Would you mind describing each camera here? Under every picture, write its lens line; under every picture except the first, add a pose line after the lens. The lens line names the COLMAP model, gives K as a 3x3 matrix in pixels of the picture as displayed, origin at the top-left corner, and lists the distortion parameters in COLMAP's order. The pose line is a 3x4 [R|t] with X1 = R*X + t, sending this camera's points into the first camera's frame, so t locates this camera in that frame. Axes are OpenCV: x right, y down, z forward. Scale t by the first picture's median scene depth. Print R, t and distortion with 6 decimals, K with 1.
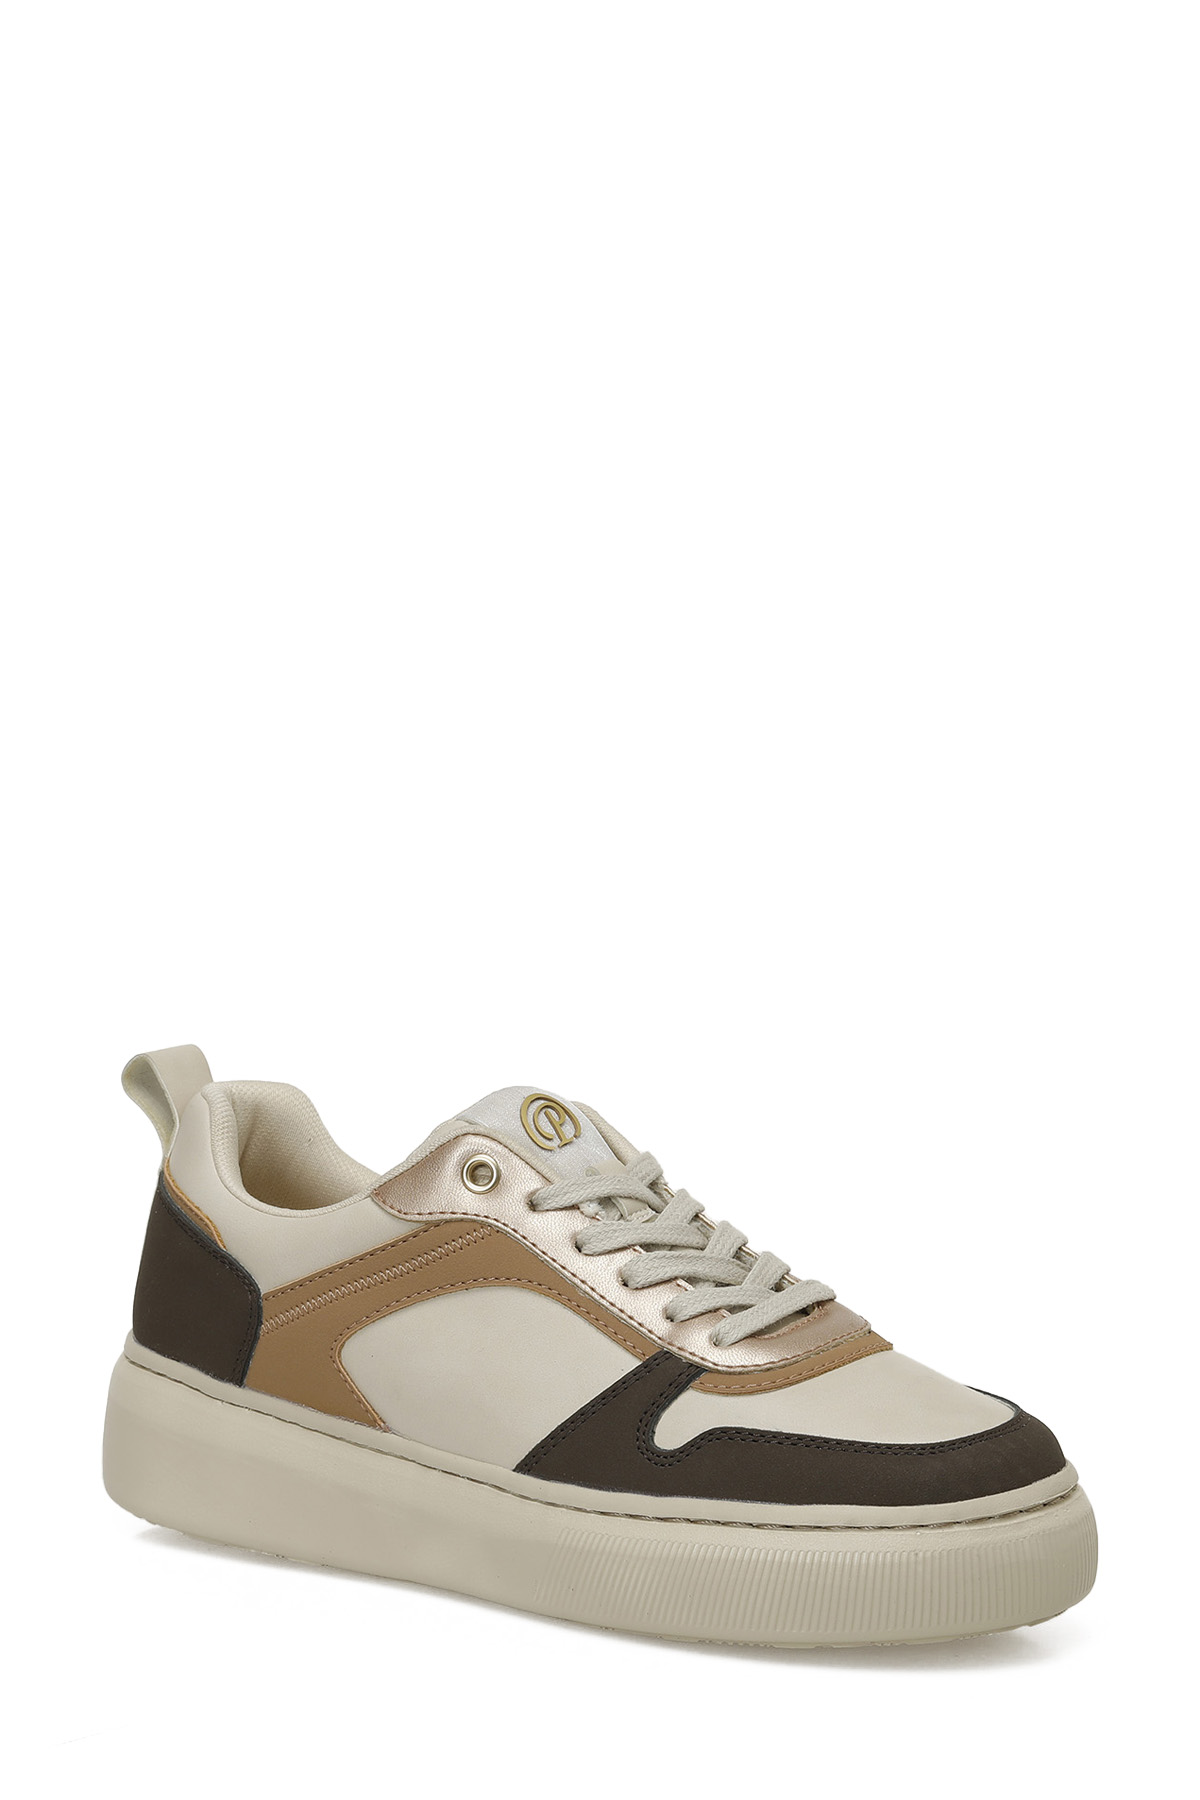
lens RADIAL K [[6883.8, 0, 600.6], [0, 6883.8, 900.3], [0, 0, 1]] dist [-0.247714, 0.000000]
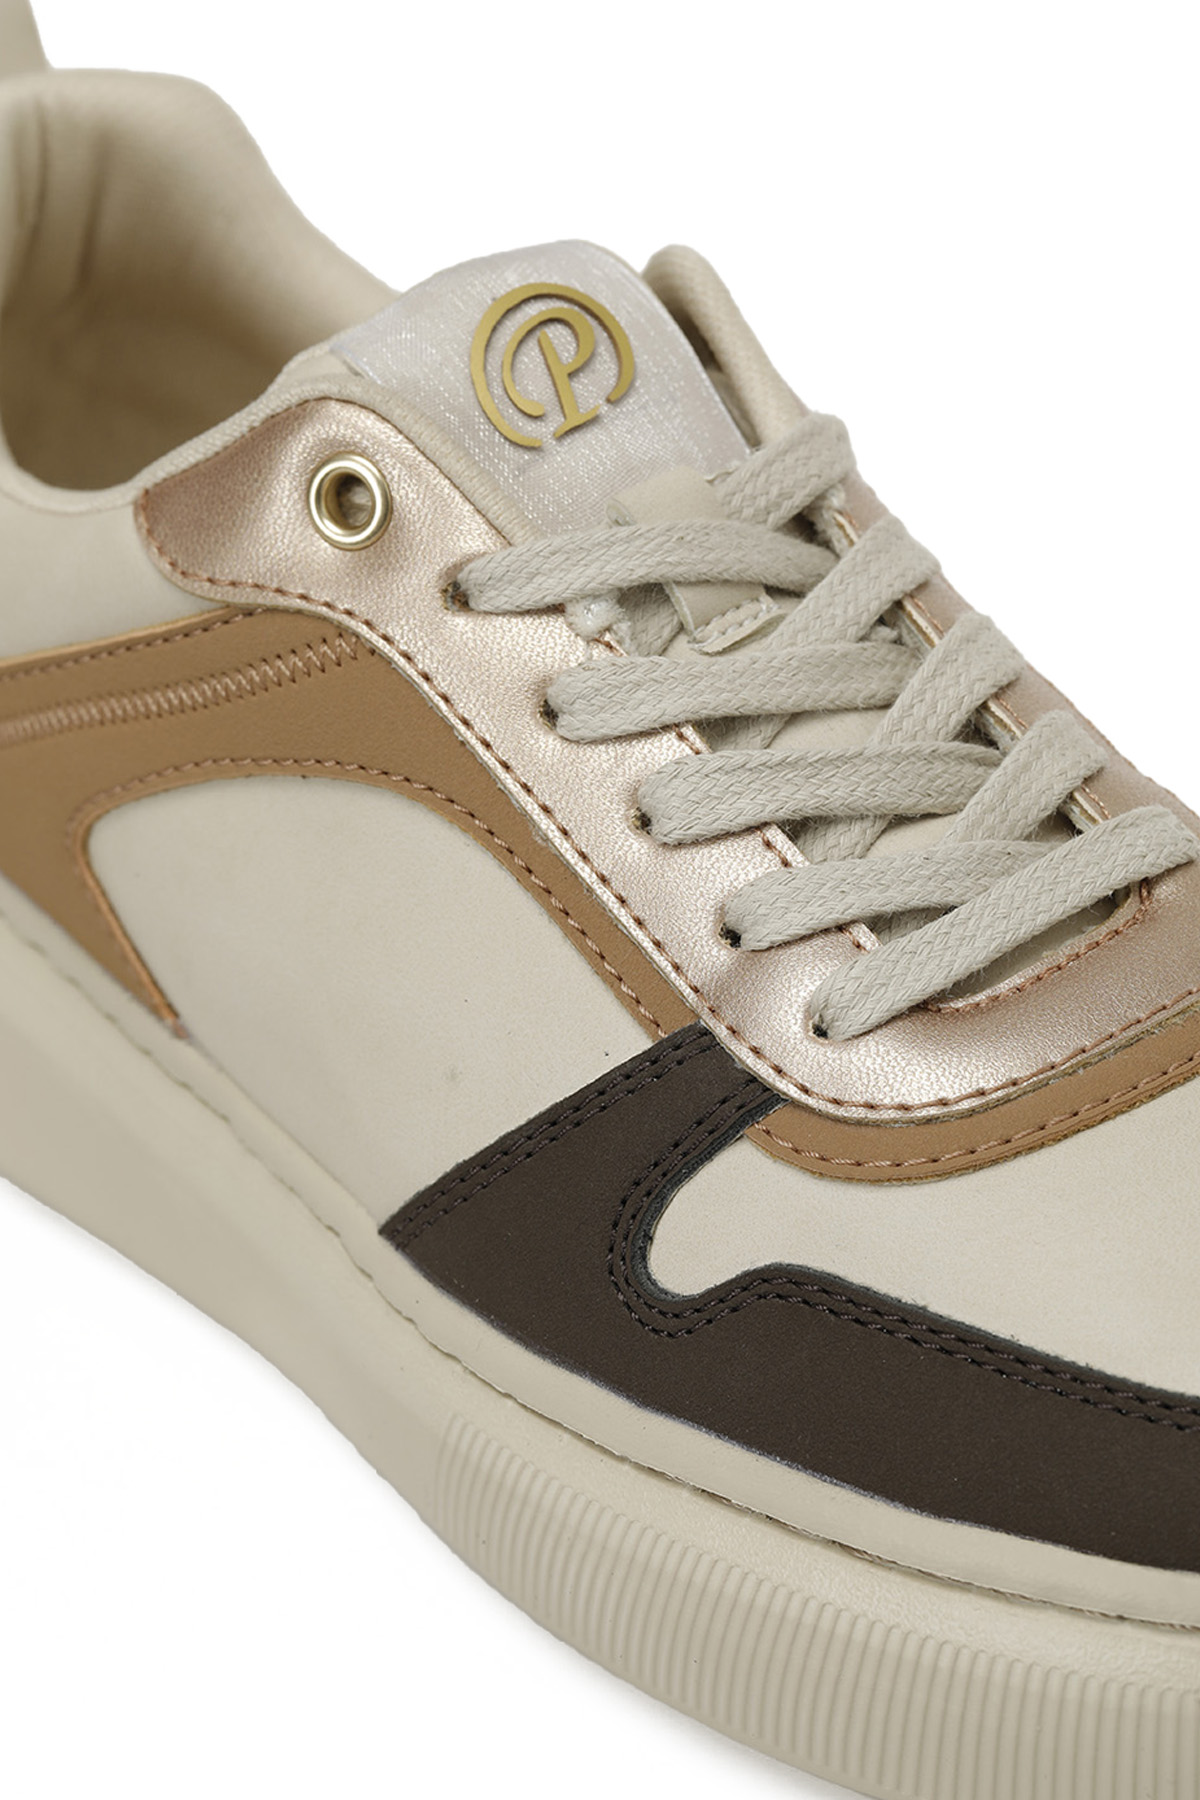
lens RADIAL K [[6883.8, 0, 600.2], [0, 6883.8, 898.9], [0, 0, 1]] dist [-0.247714, 0.000000]
pose [[0.964841, 0.090069, -0.246919, 0.101567], [-0.007786, 0.948834, 0.315680, -0.068166], [0.262718, -0.302659, 0.916175, 0.626574]]
